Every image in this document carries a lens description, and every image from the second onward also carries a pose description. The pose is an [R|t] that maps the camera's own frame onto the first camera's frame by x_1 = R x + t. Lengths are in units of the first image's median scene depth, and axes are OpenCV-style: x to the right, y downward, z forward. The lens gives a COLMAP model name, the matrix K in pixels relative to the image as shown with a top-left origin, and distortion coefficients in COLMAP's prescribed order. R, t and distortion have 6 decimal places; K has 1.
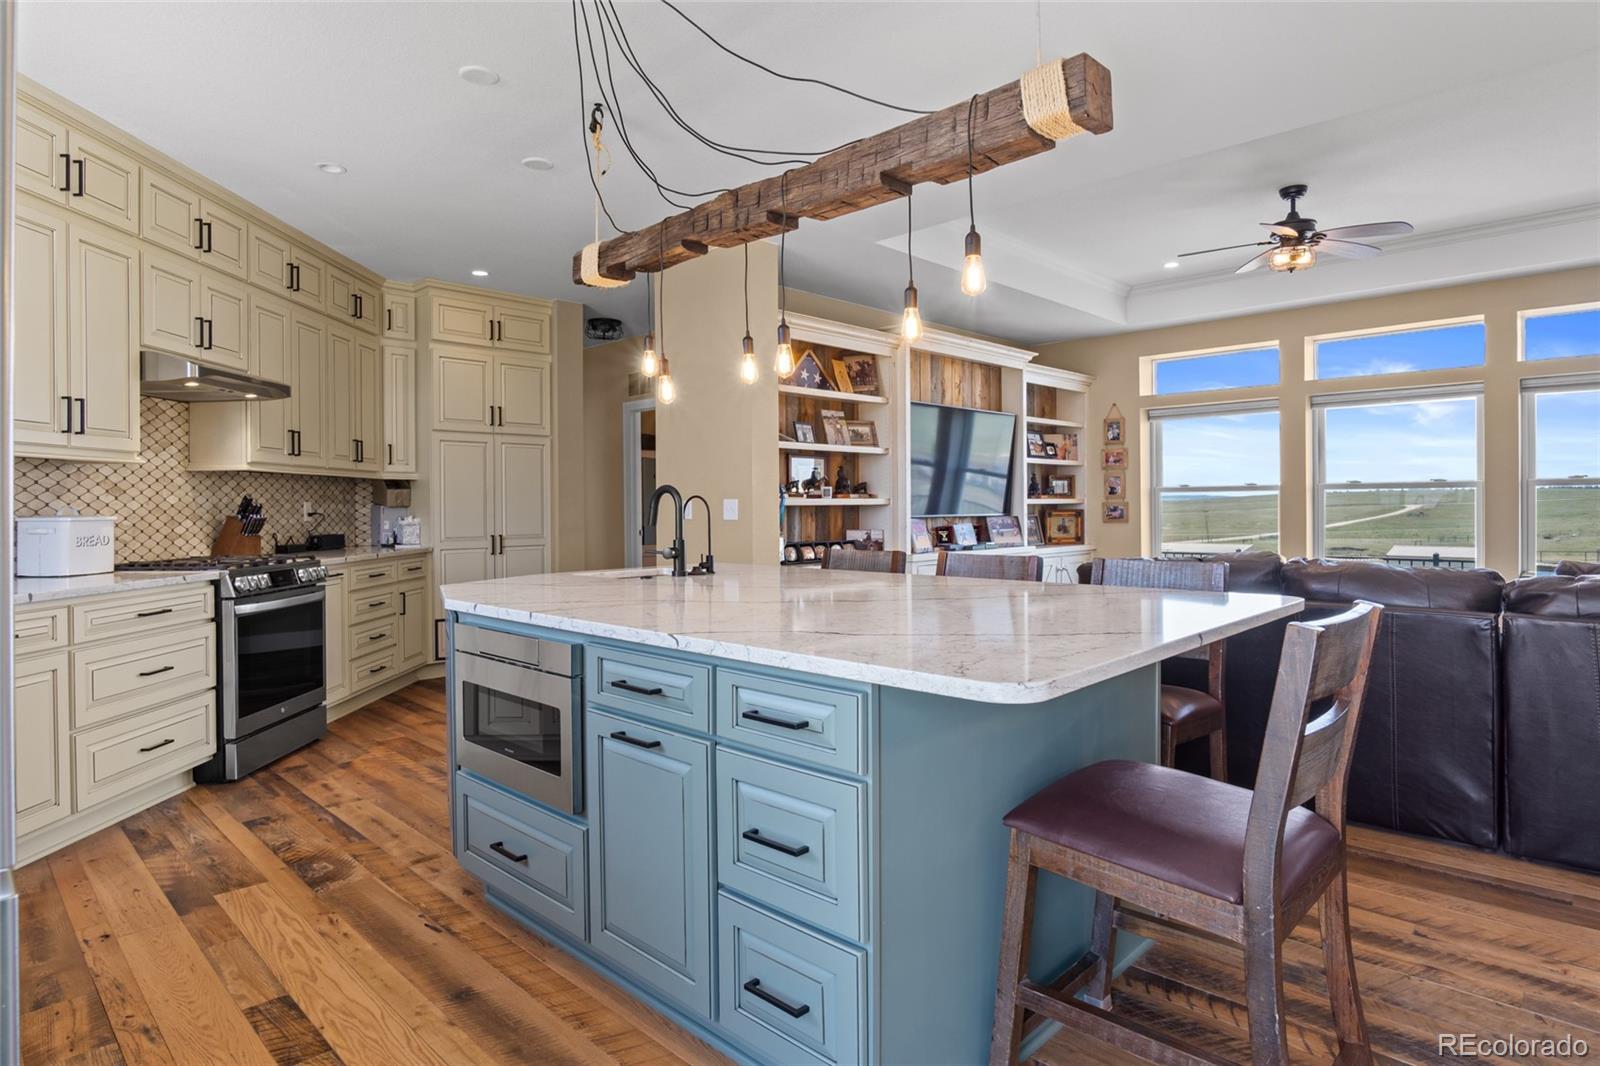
lens RADIAL K [[875.2, 0, 772.2], [0, 875.2, 523.9], [0, 0, 1]] dist [-0.031832, 0.006118]
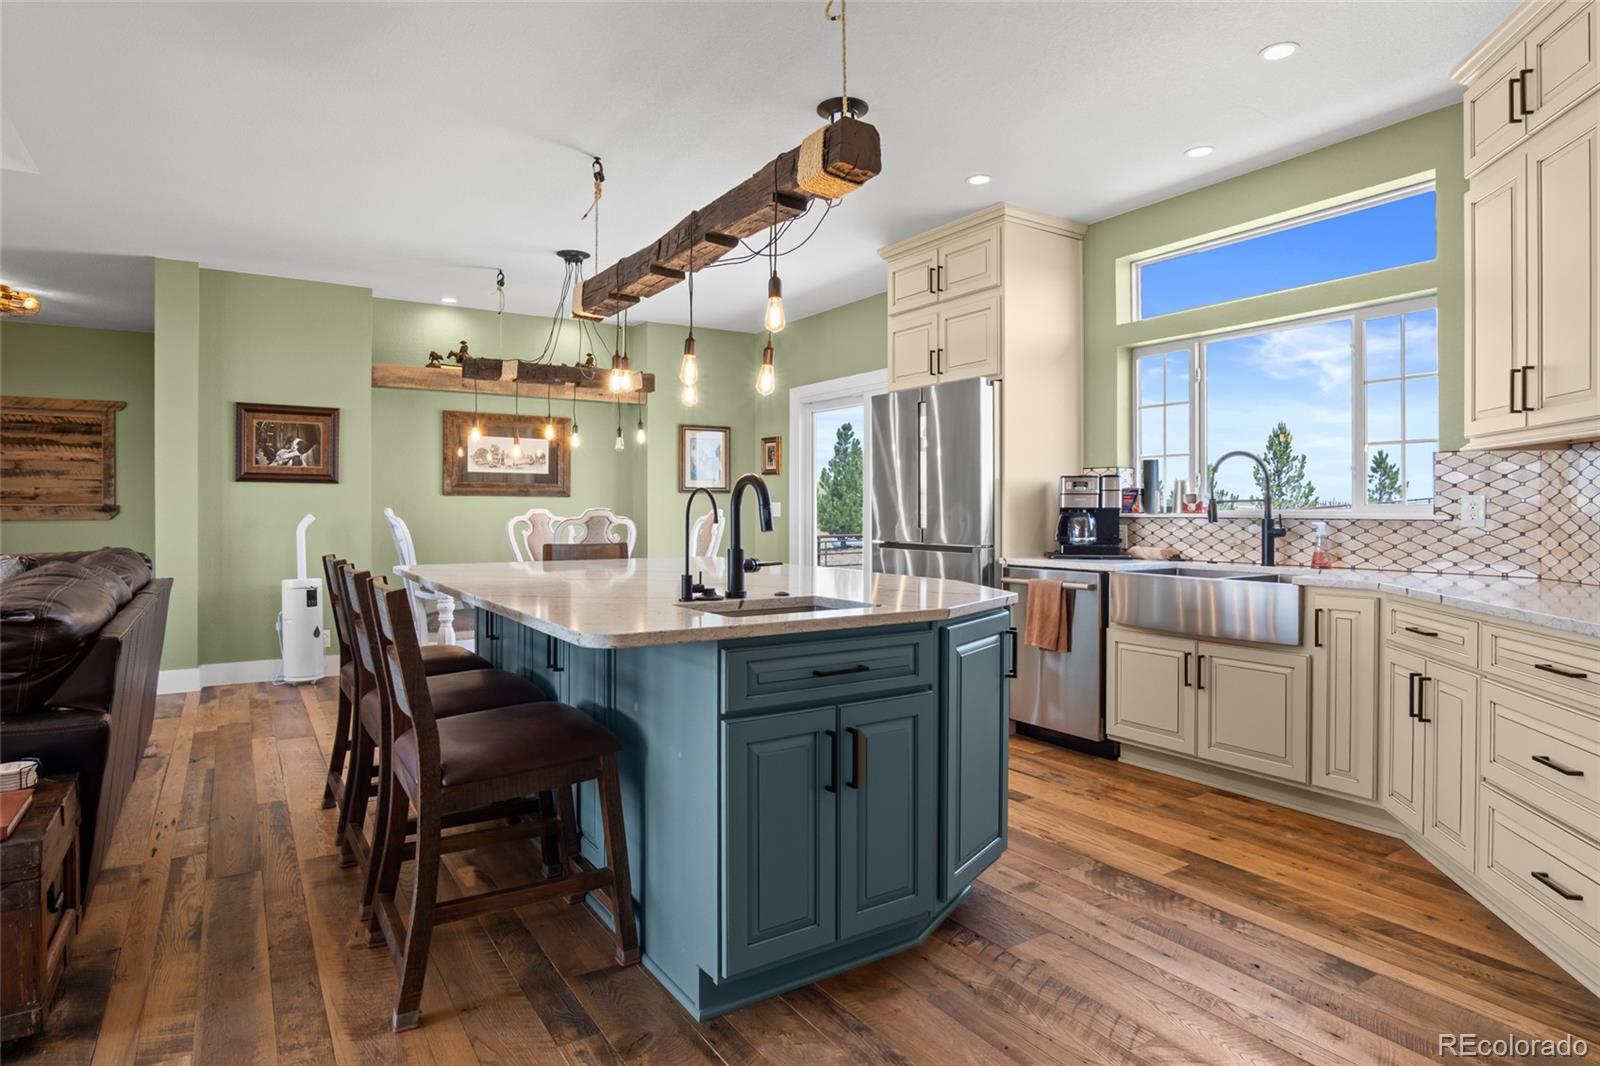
lens RADIAL K [[875.2, 0, 796.3], [0, 875.2, 518.9], [0, 0, 1]] dist [-0.031832, 0.006118]
pose [[-0.979770, 0.003122, 0.200103, -0.162091], [0.008560, 0.999617, 0.026316, -0.013872], [-0.199944, 0.027497, -0.979421, 0.907438]]
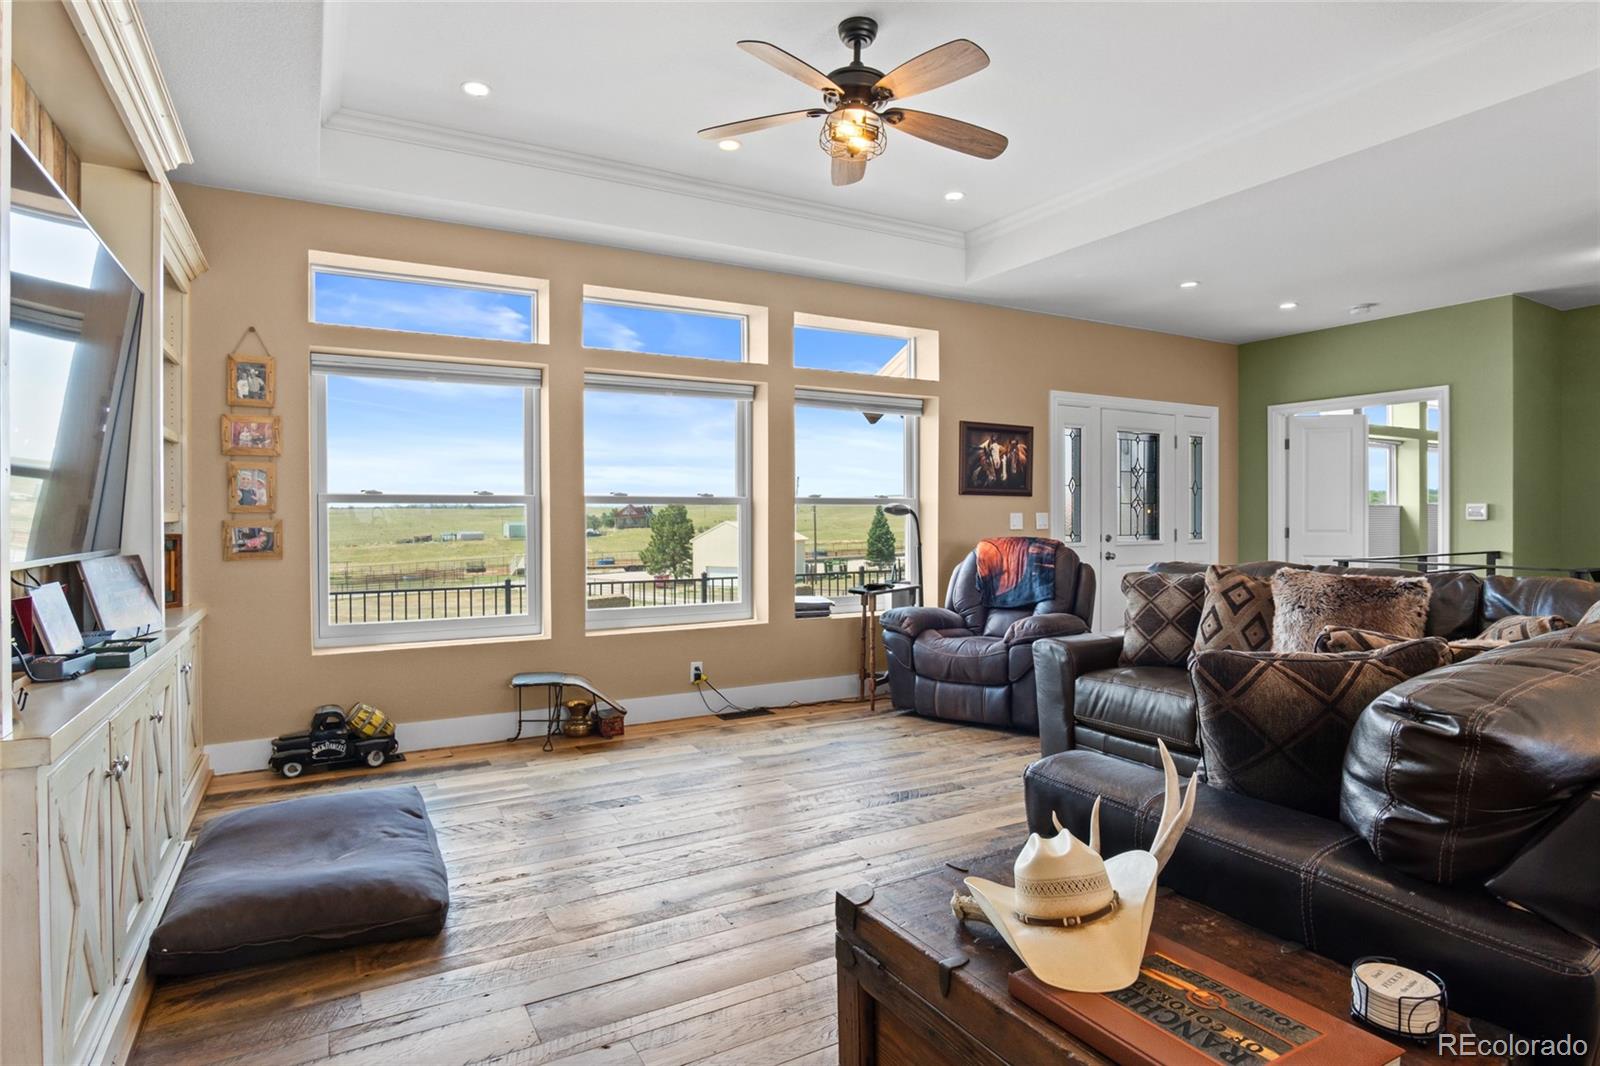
lens RADIAL K [[875.2, 0, 800.4], [0, 875.2, 517.8], [0, 0, 1]] dist [-0.031832, 0.006118]
pose [[0.249414, 0.005836, 0.968379, -0.019868], [0.019532, 0.999748, -0.011056, -0.017734], [-0.968200, 0.021672, 0.249238, 0.725816]]
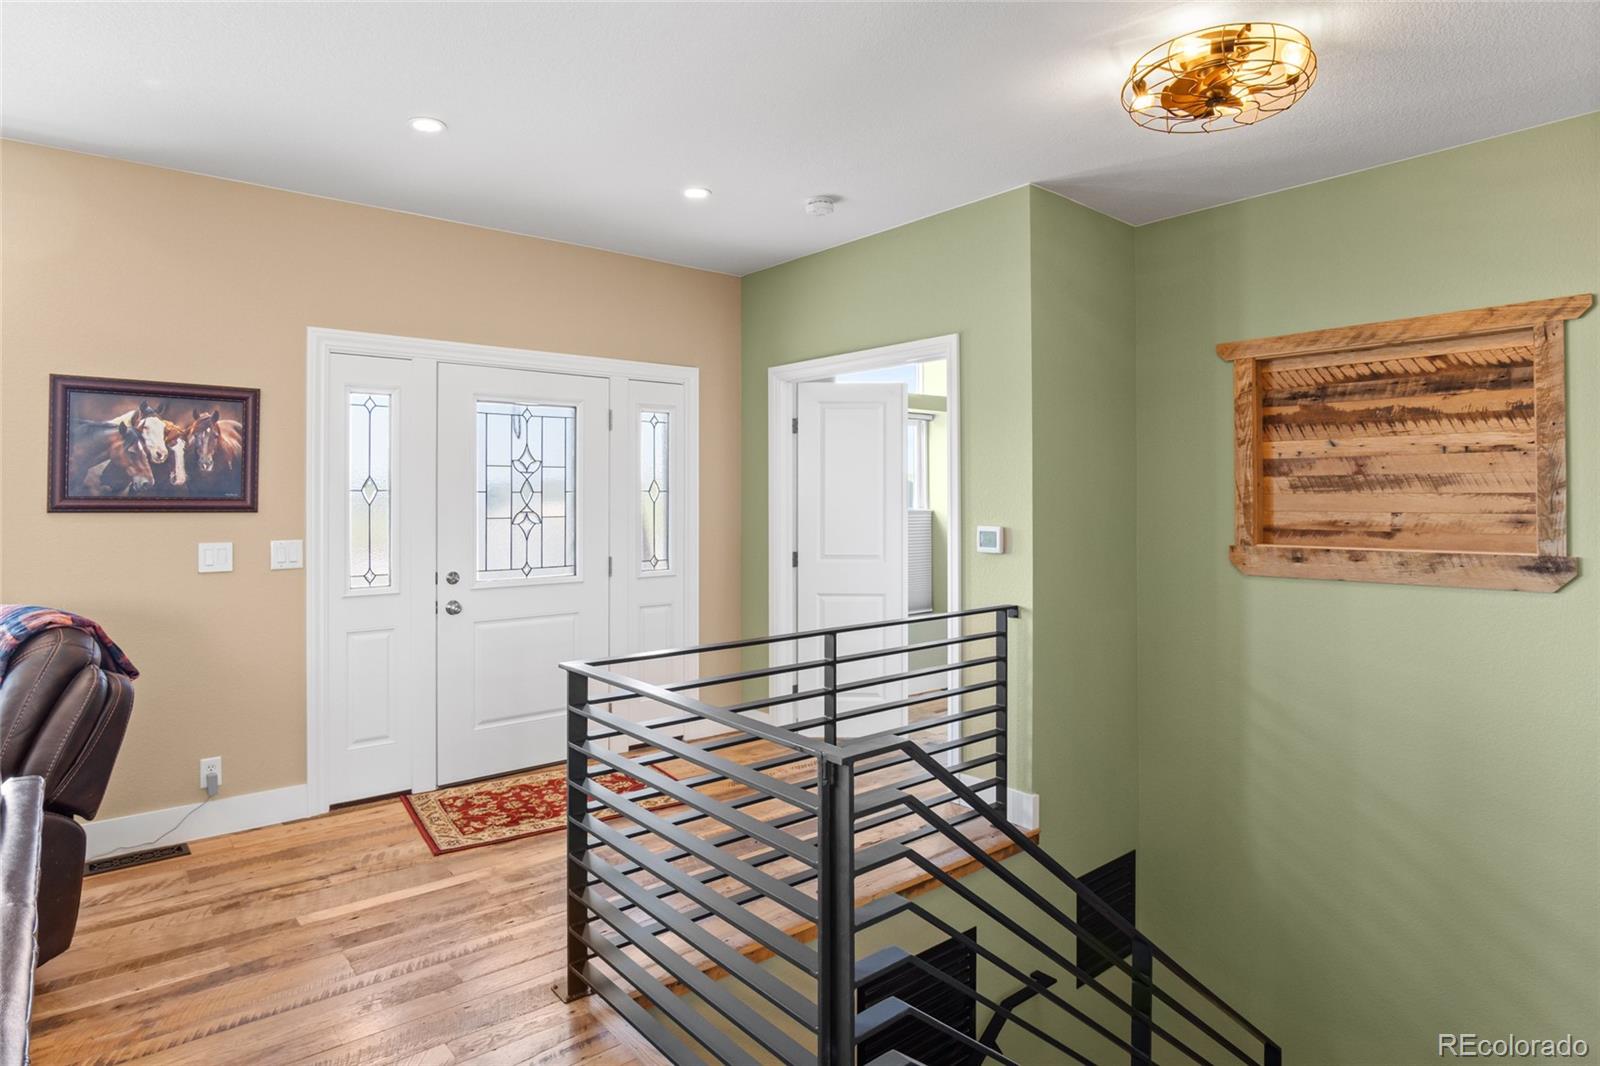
lens RADIAL K [[875.2, 0, 798.4], [0, 875.2, 487.1], [0, 0, 1]] dist [-0.031832, 0.006118]
pose [[0.074400, 0.017407, 0.997077, 0.513346], [0.019900, 0.999623, -0.018937, -0.048680], [-0.997030, 0.021250, 0.074026, 0.302982]]
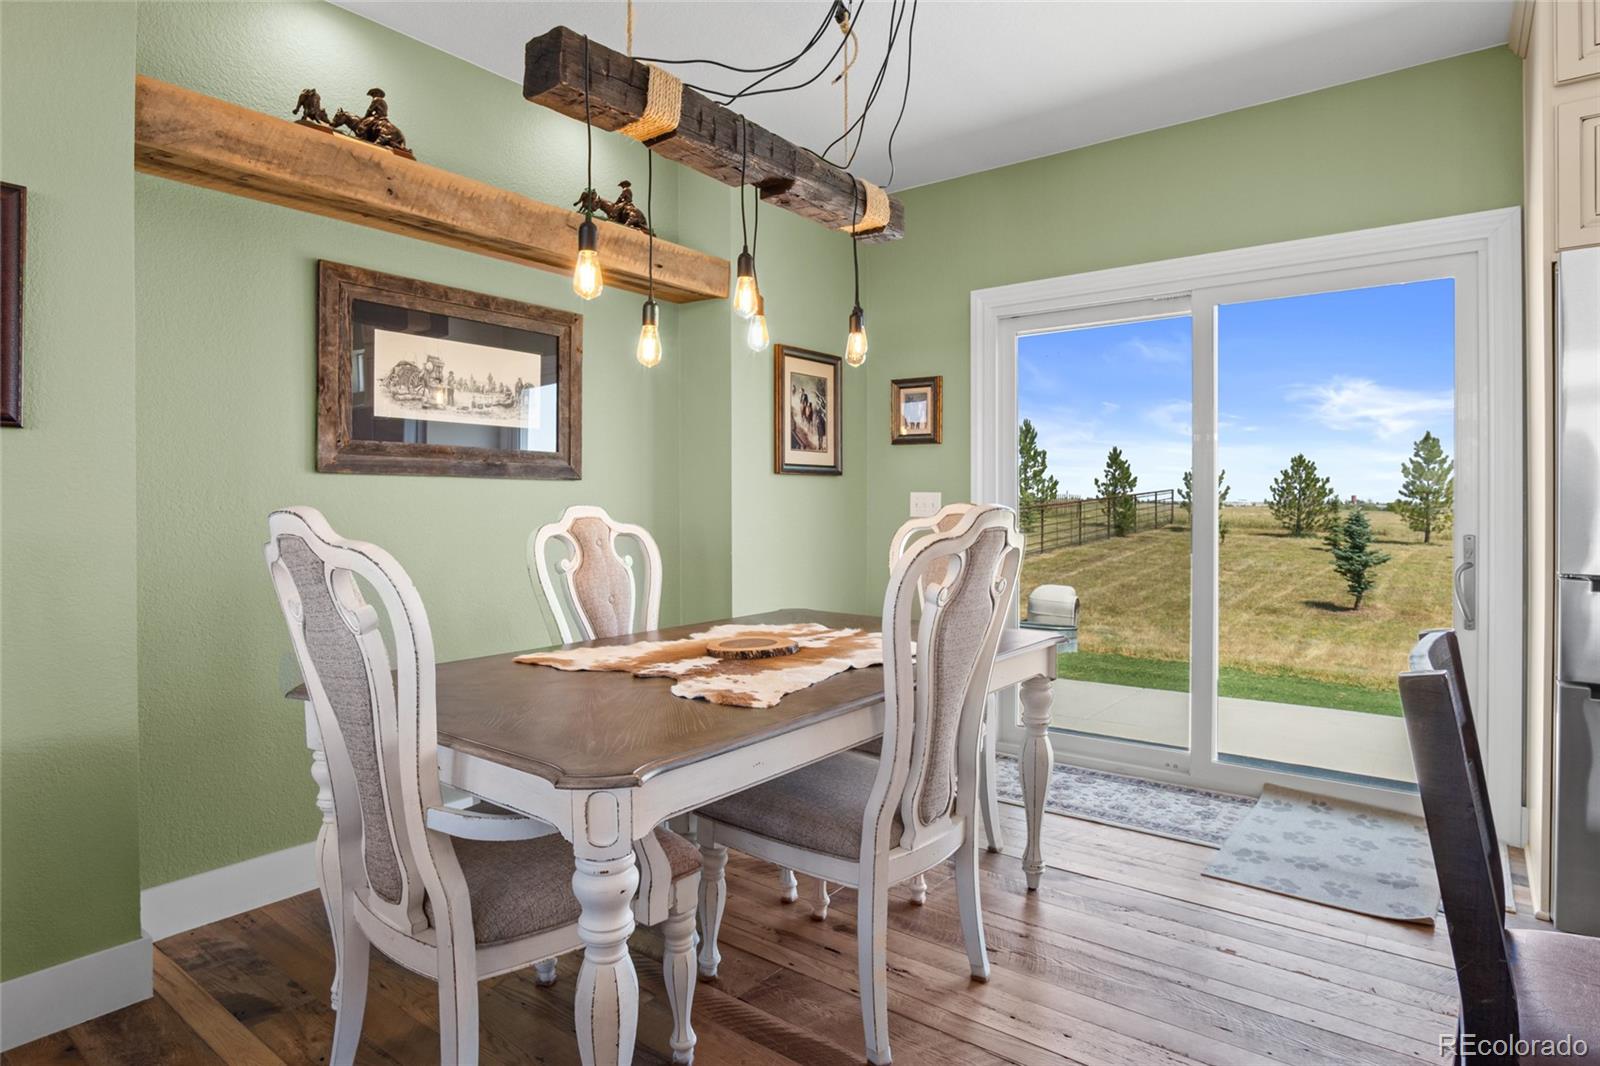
lens RADIAL K [[875.2, 0, 791.1], [0, 875.2, 506.6], [0, 0, 1]] dist [-0.031832, 0.006118]
pose [[-0.991010, 0.008655, -0.133506, 0.312099], [0.005718, 0.999733, 0.022367, -0.009958], [0.133664, 0.021402, -0.990796, 0.385626]]
